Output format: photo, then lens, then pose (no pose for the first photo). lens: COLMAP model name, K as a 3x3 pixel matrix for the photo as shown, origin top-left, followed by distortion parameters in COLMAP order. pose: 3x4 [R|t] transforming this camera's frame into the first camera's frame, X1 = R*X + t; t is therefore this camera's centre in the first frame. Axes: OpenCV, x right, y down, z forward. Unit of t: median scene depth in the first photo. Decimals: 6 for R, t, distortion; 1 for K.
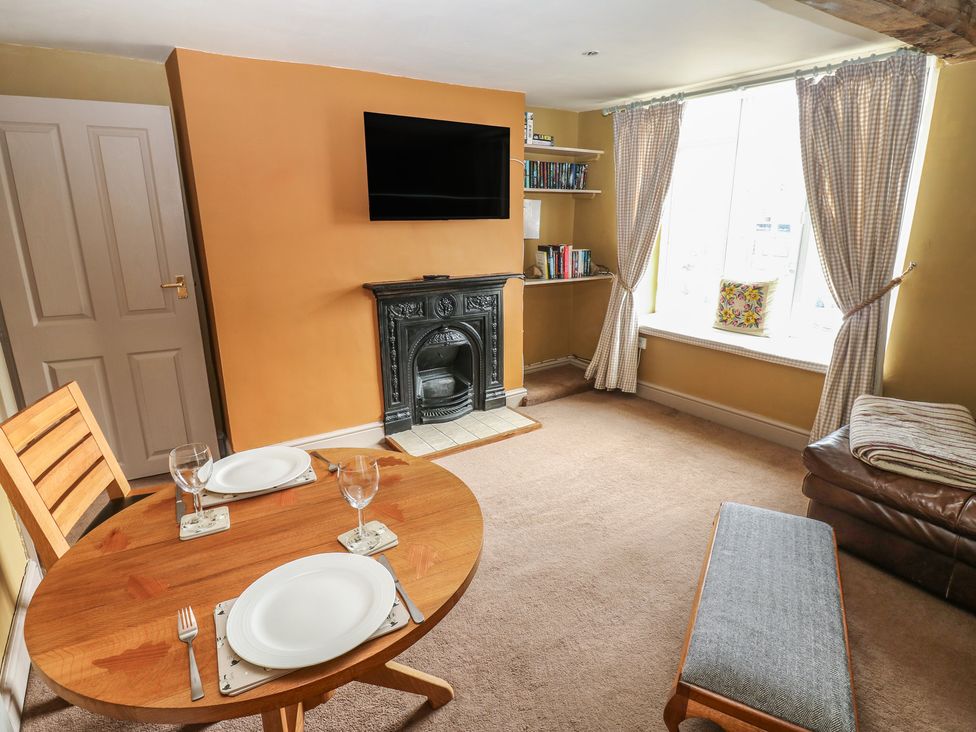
lens RADIAL K [[516.4, 0, 490.1], [0, 516.4, 357.7], [0, 0, 1]] dist [0.023153, -0.036906]
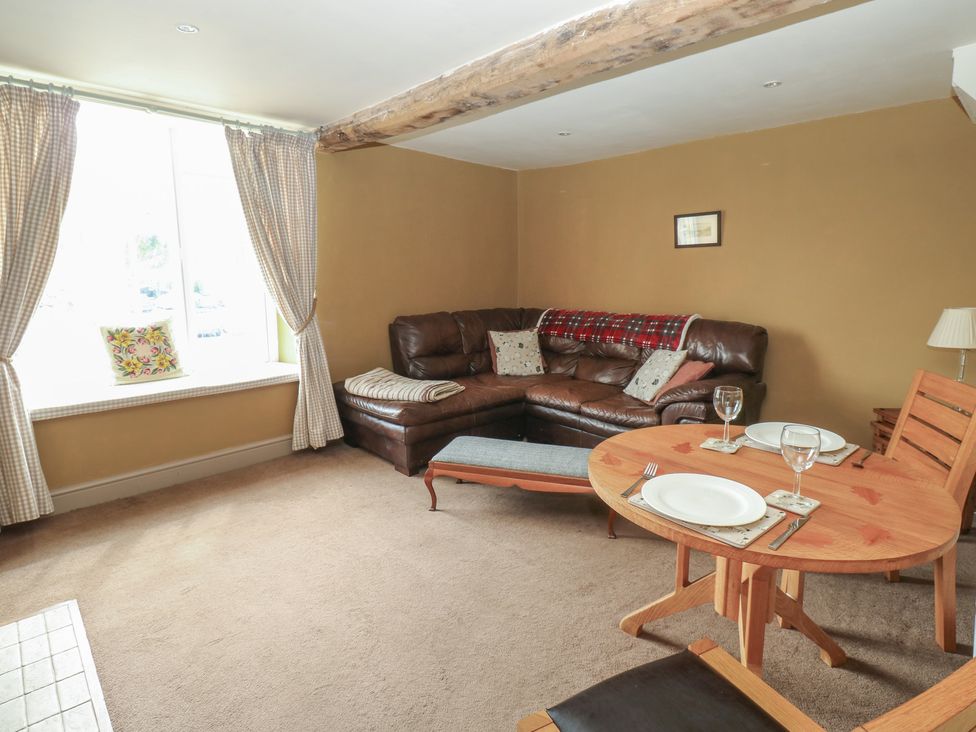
lens RADIAL K [[516.4, 0, 490.1], [0, 516.4, 357.7], [0, 0, 1]] dist [0.023153, -0.036906]
pose [[-0.195203, -0.157642, 0.968011, -0.490779], [0.259246, 0.943599, 0.205944, -0.121776], [-0.945879, 0.291154, -0.143325, 0.589561]]
